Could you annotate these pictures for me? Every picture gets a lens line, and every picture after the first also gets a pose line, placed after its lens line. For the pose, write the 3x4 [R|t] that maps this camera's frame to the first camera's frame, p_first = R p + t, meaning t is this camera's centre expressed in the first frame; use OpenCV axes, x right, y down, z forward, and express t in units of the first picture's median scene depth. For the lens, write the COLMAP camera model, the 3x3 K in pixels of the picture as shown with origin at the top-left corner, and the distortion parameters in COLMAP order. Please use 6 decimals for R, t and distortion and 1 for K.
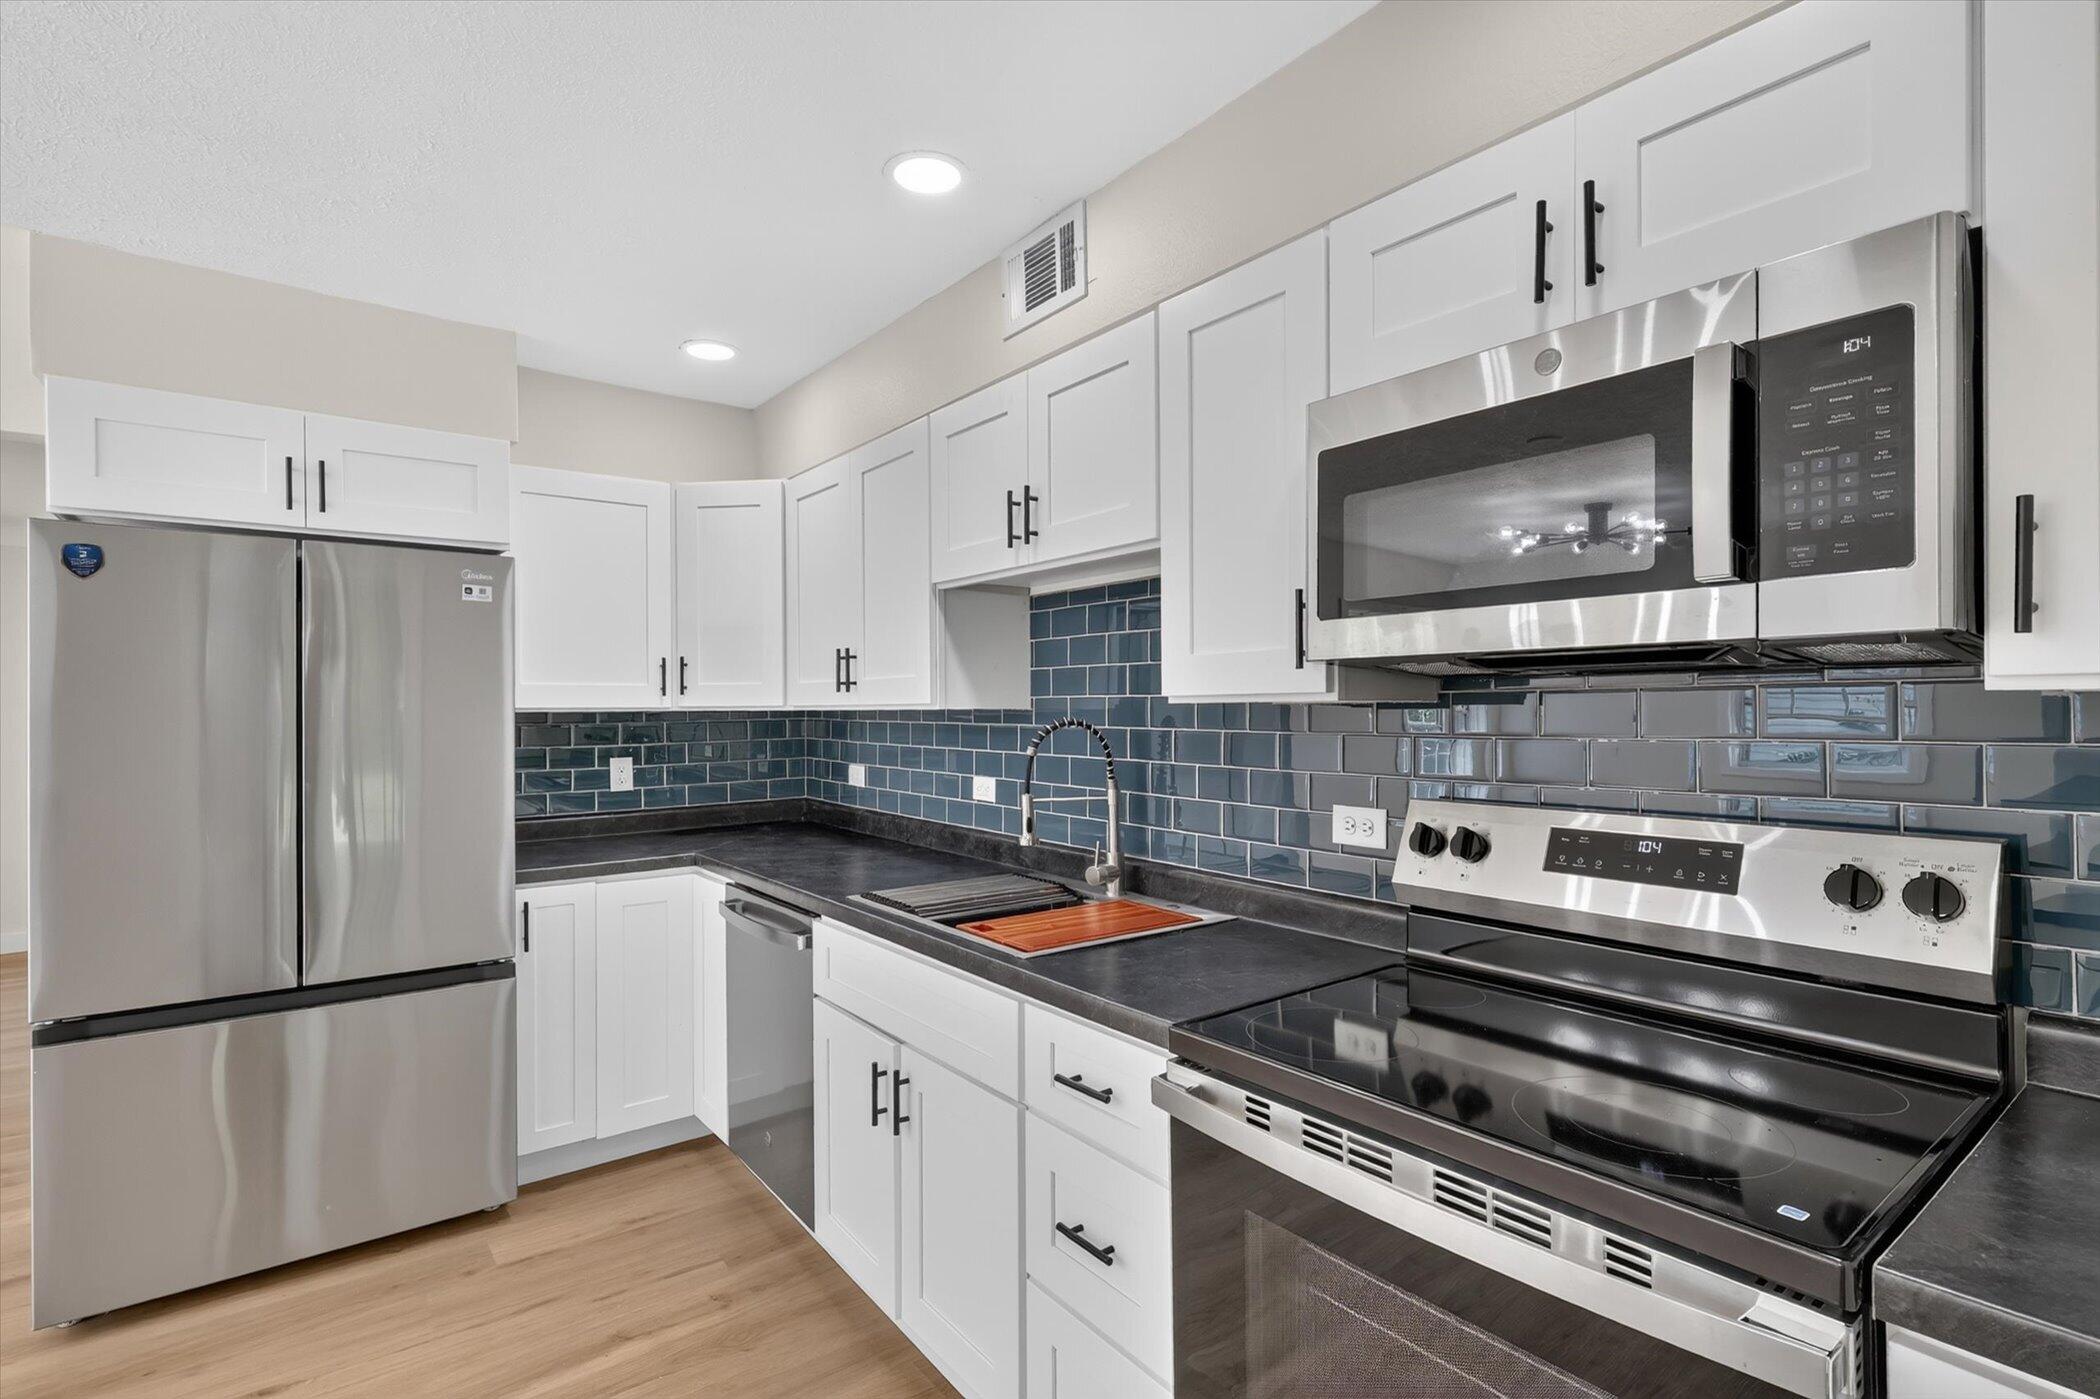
lens RADIAL K [[978.2, 0, 1034.5], [0, 978.2, 708.0], [0, 0, 1]] dist [-0.004793, 0.000967]
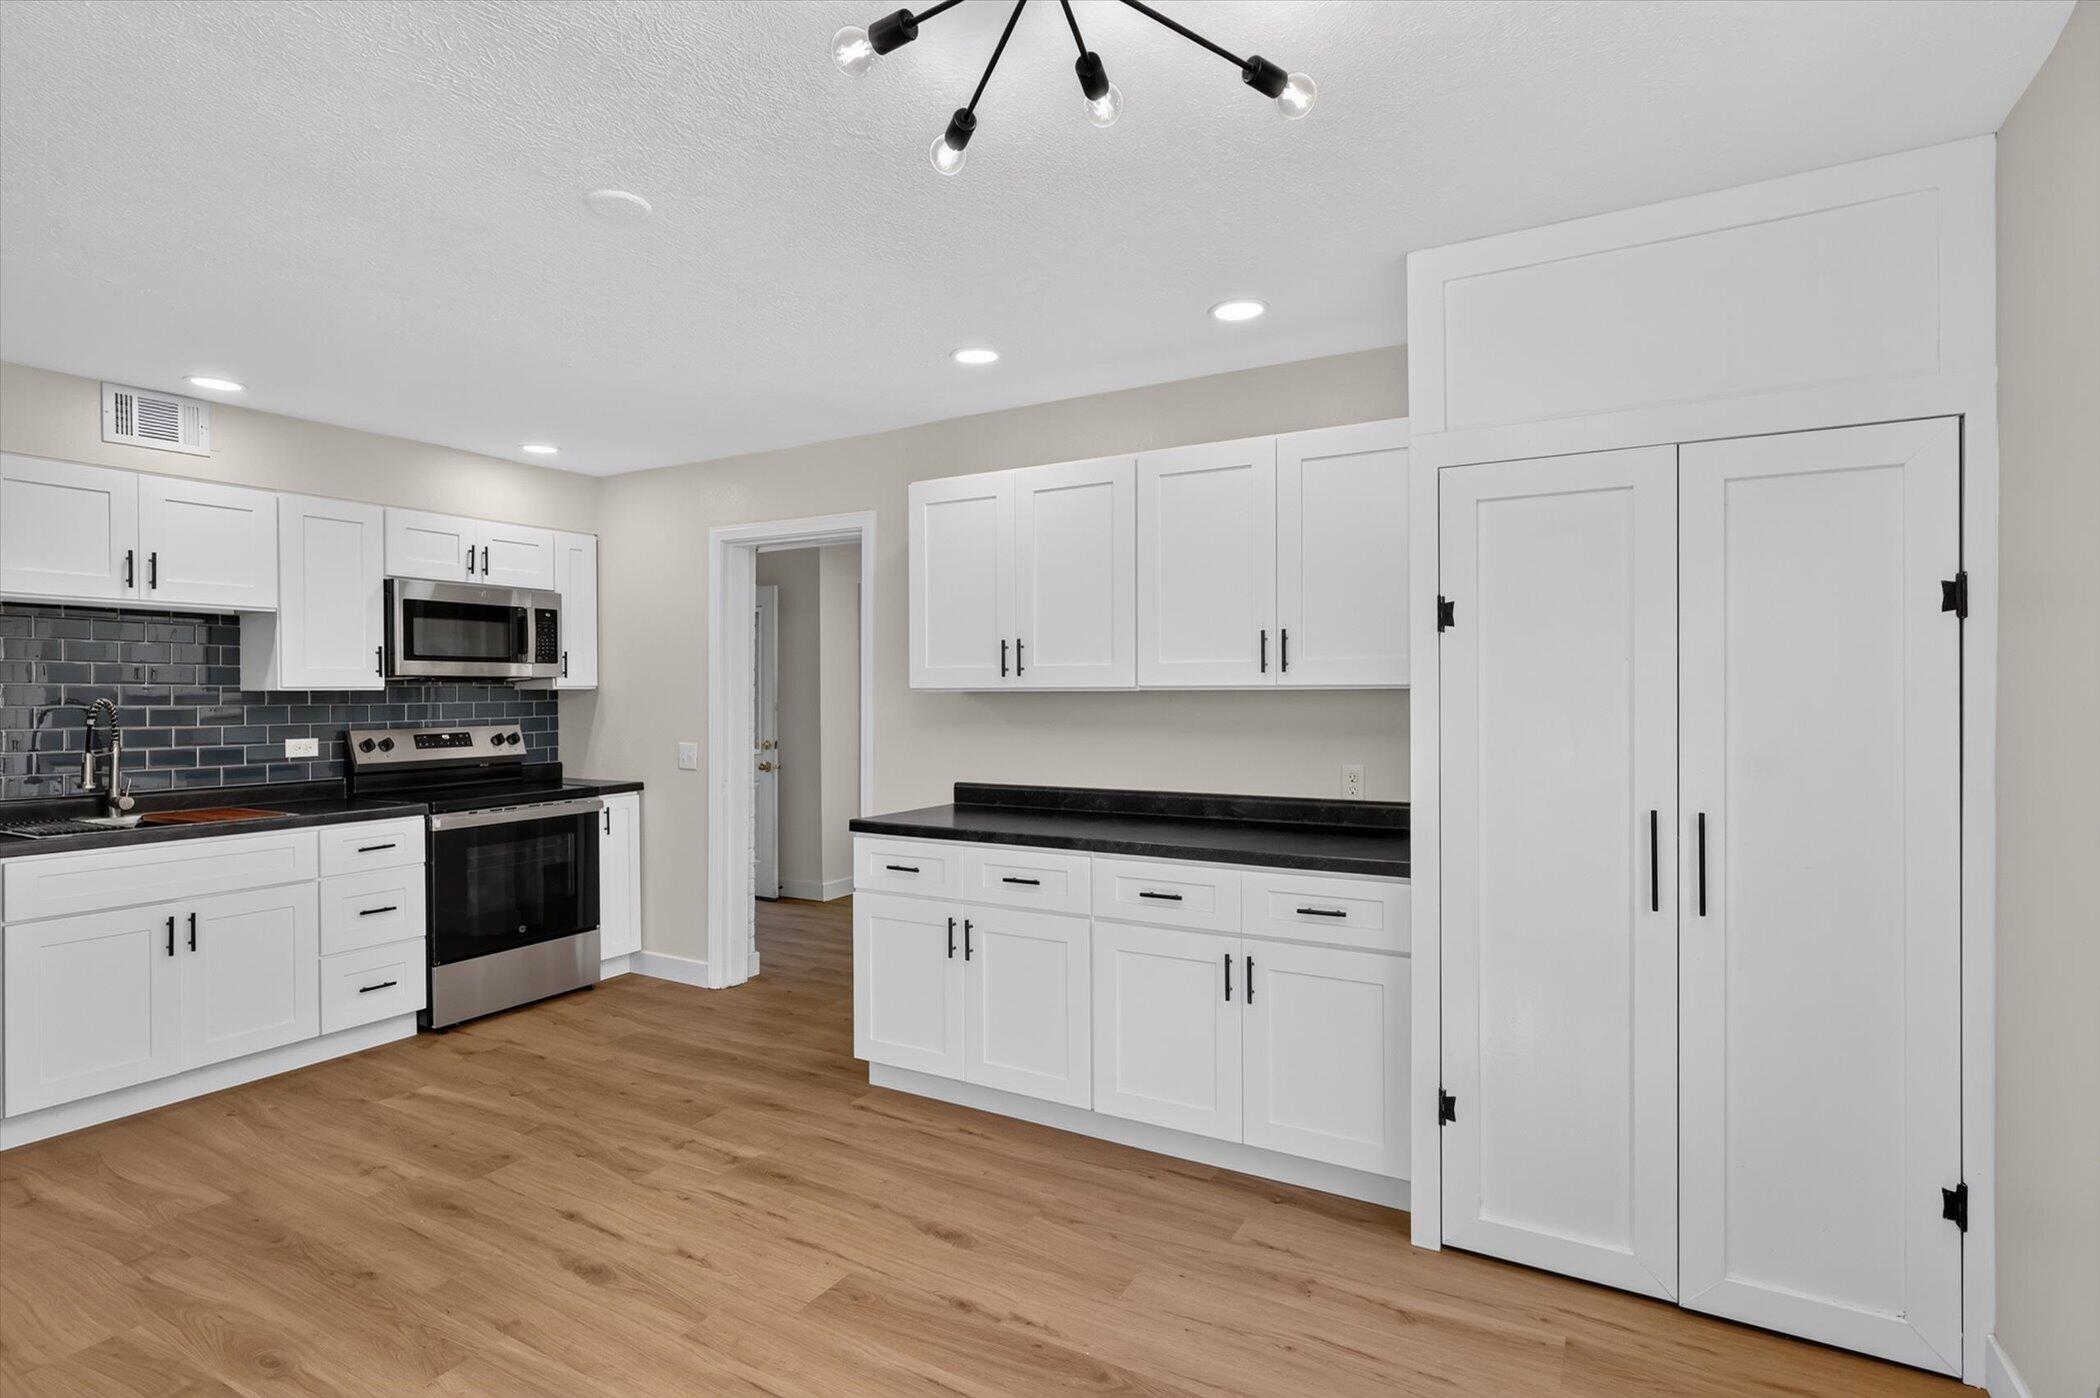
lens RADIAL K [[1079.8, 0, 1070.2], [0, 1079.8, 701.4], [0, 0, 1]] dist [0.003872, -0.000315]
pose [[-0.391250, -0.004458, 0.920274, -2.079140], [0.003296, 0.999975, 0.006245, 0.007658], [-0.920278, 0.005477, -0.391226, 0.306078]]
